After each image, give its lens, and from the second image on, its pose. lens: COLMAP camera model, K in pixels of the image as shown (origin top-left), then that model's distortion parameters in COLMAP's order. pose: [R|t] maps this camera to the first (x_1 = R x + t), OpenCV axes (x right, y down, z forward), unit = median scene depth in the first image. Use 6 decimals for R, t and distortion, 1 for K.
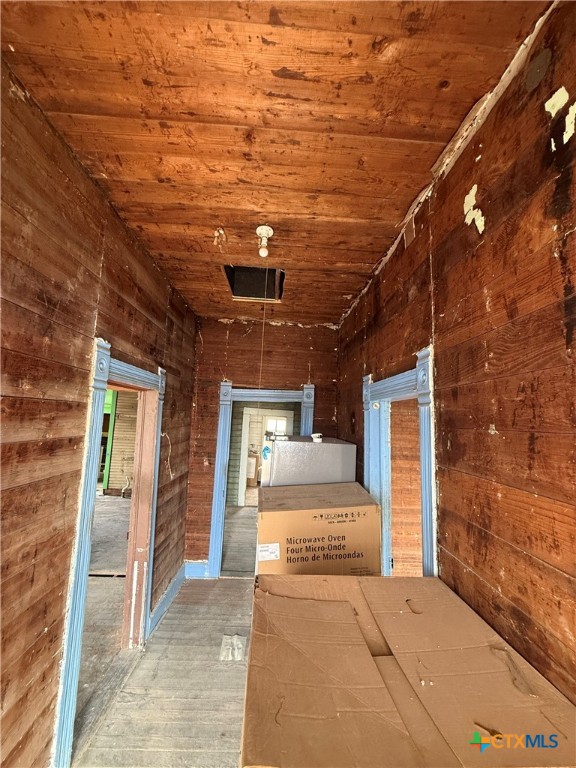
lens RADIAL K [[305.7, 0, 288.2], [0, 305.7, 383.5], [0, 0, 1]] dist [-0.000170, -0.000003]
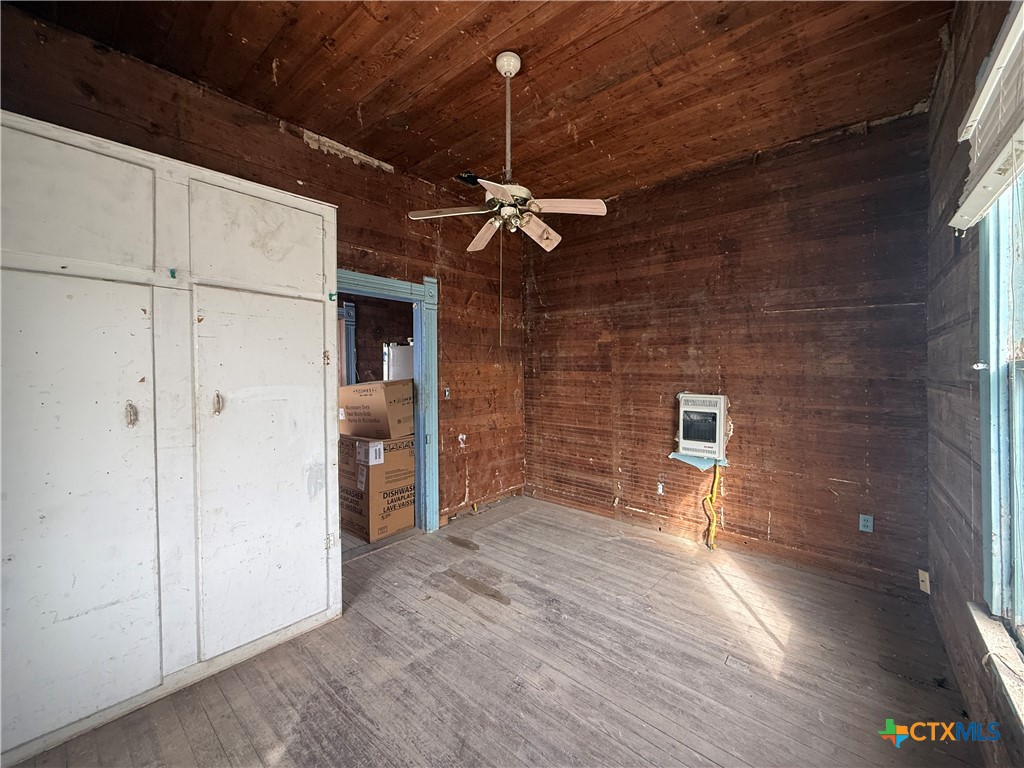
lens RADIAL K [[407.6, 0, 511.6], [0, 407.6, 375.8], [0, 0, 1]] dist [-0.000170, -0.000003]
pose [[0.732387, -0.024894, -0.680434, 1.849908], [0.102747, 0.991929, 0.074302, 0.301745], [0.673092, -0.124330, 0.729033, 0.143294]]
